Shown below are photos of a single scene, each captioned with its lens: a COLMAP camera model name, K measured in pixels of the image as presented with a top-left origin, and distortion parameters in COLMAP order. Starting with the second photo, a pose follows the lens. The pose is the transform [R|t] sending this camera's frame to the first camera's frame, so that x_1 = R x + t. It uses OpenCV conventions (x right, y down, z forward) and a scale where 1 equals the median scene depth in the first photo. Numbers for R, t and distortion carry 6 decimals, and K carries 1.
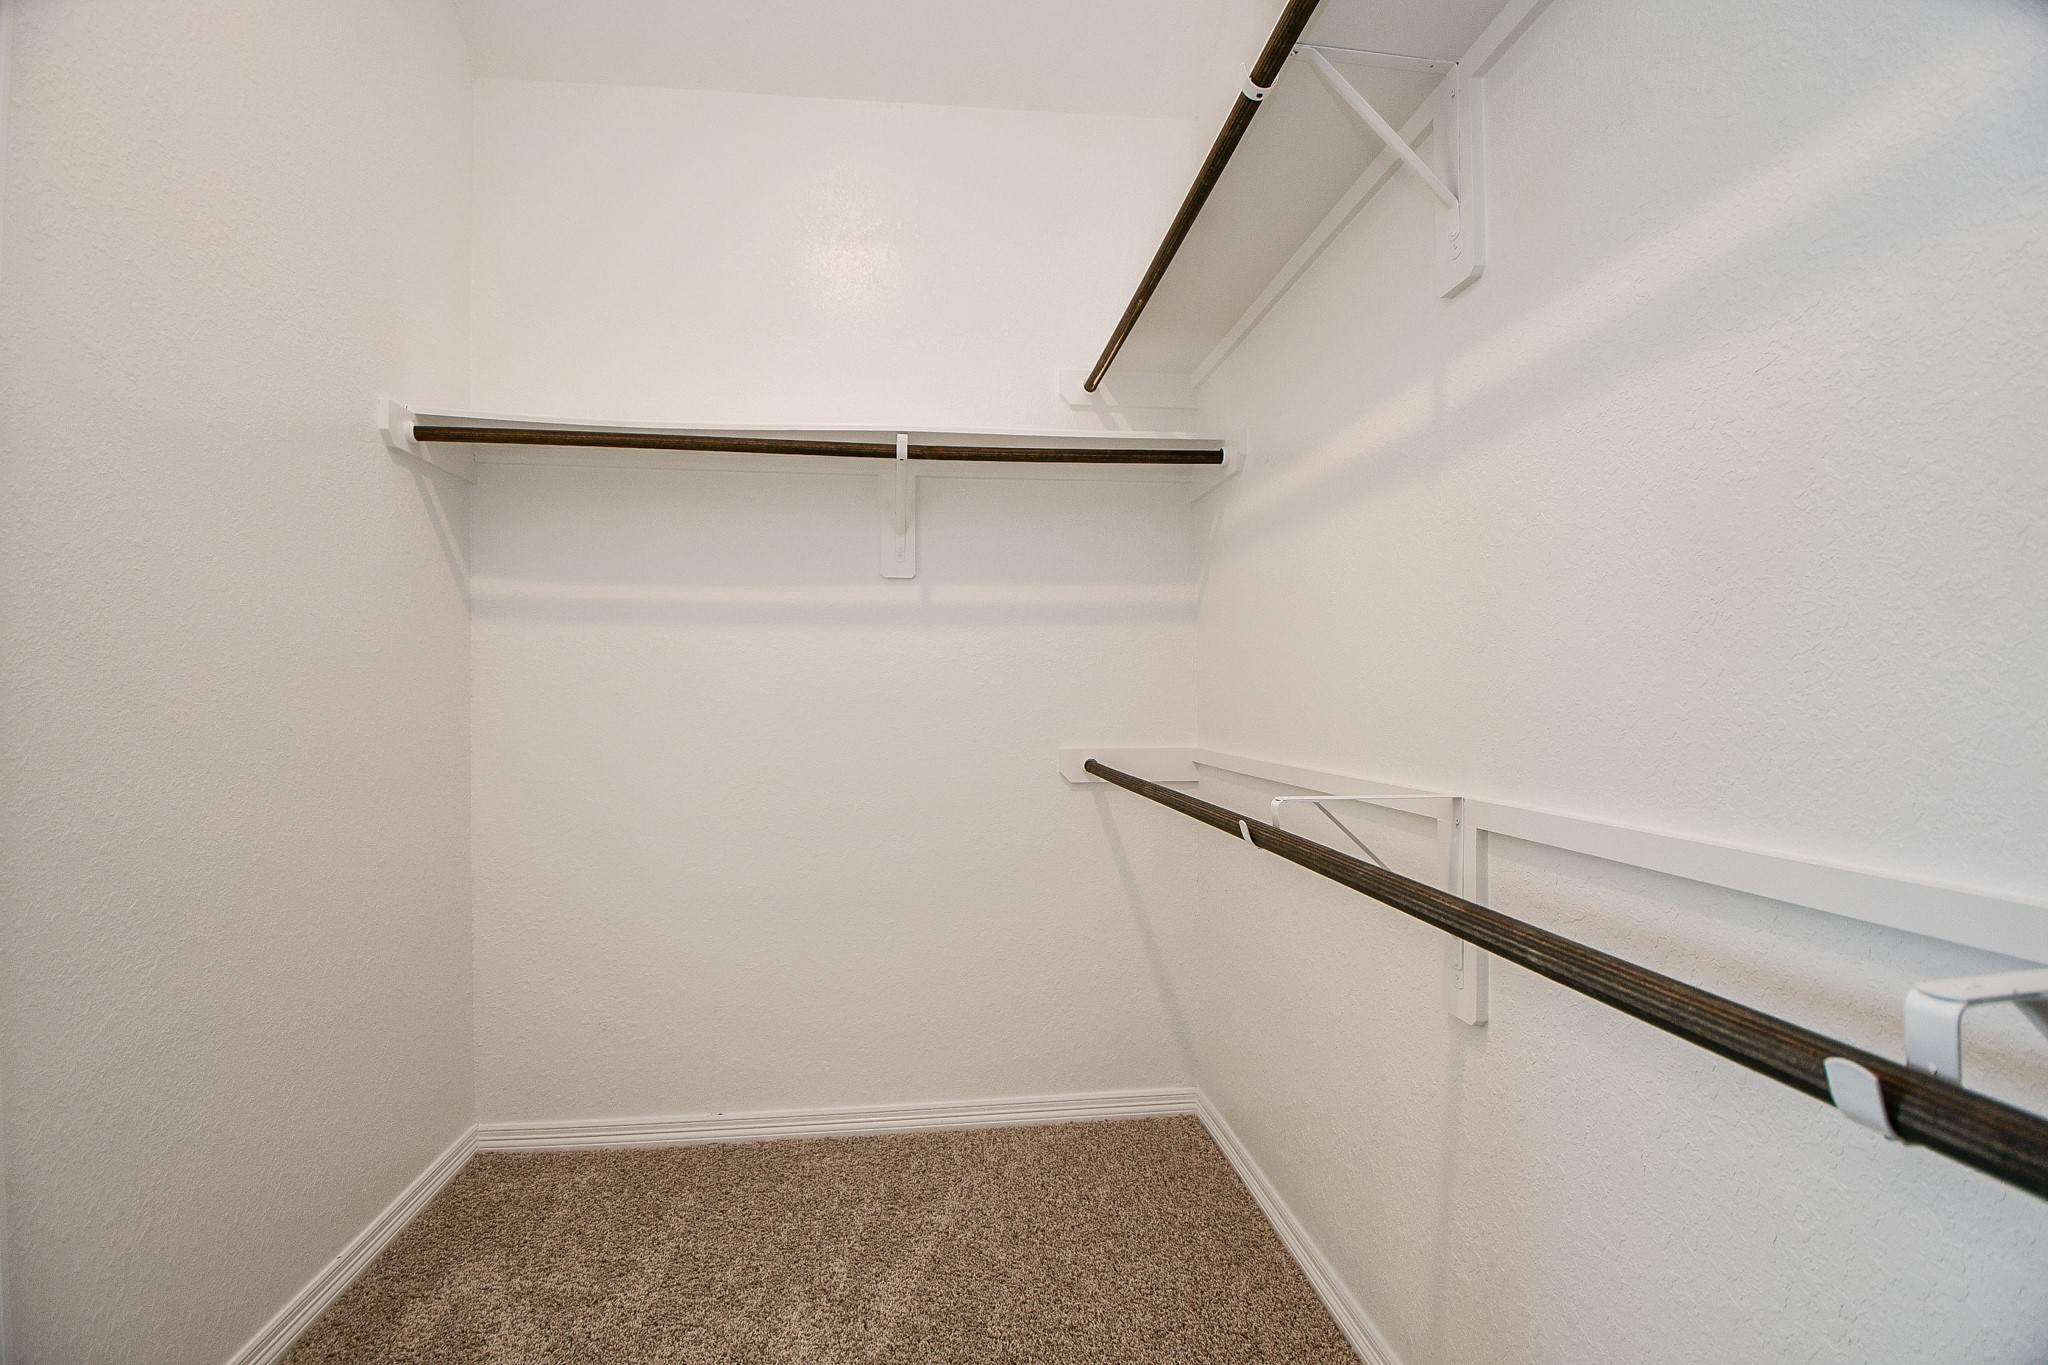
lens RADIAL K [[901.4, 0, 1035.0], [0, 901.4, 696.3], [0, 0, 1]] dist [0.002900, -0.016427]
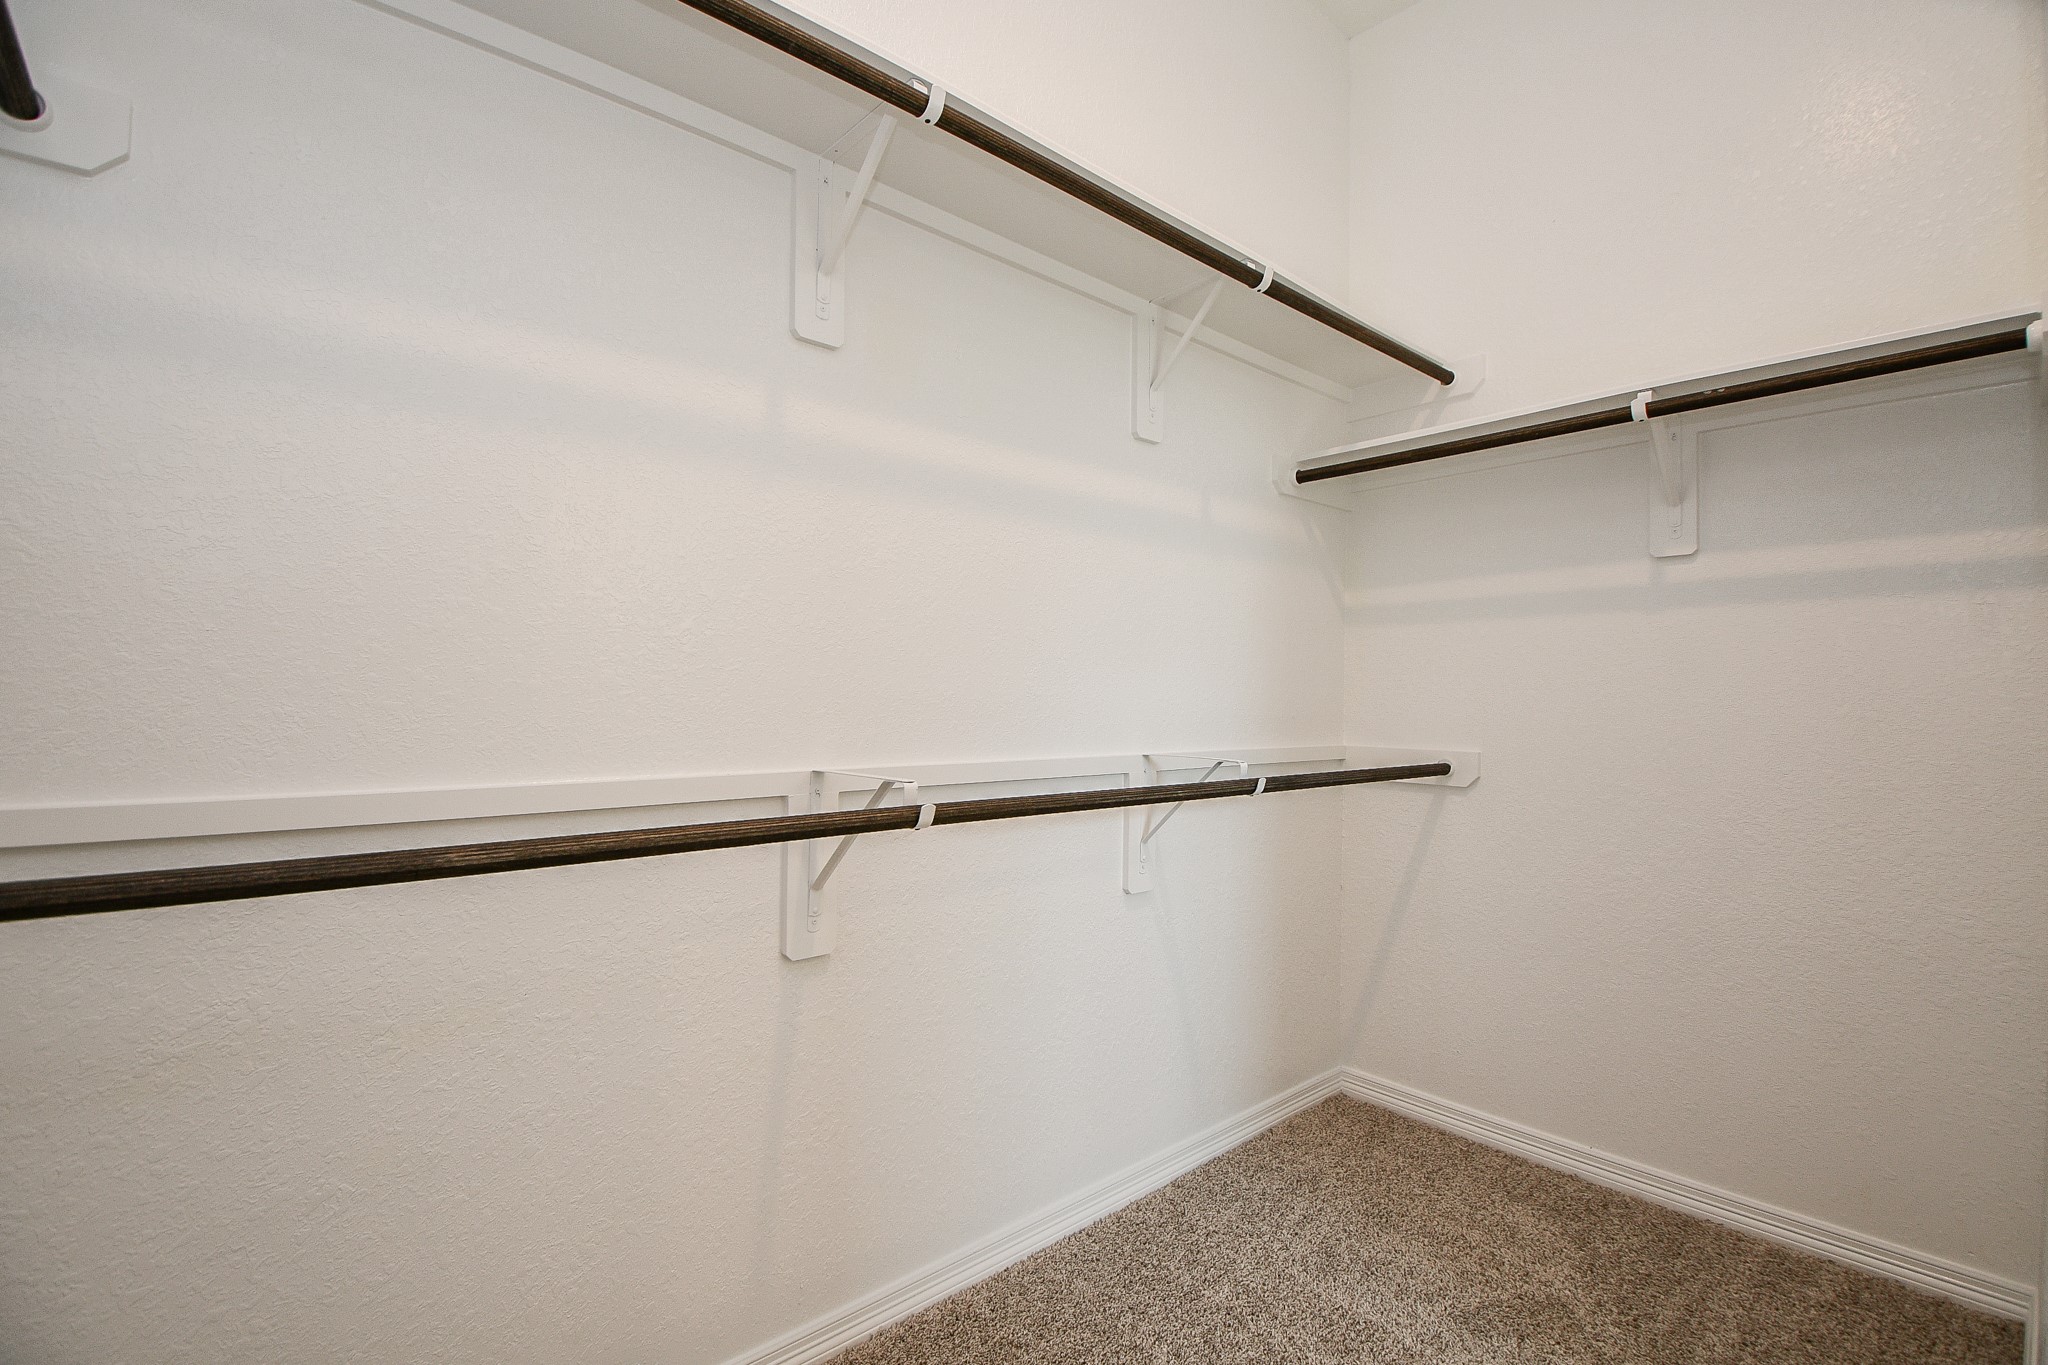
lens RADIAL K [[901.4, 0, 1035.0], [0, 901.4, 696.3], [0, 0, 1]] dist [0.002900, -0.016427]
pose [[0.571073, 0.005126, -0.820883, 0.200066], [-0.005451, 0.999982, 0.002452, 0.002030], [0.820881, 0.003075, 0.571091, 0.026925]]
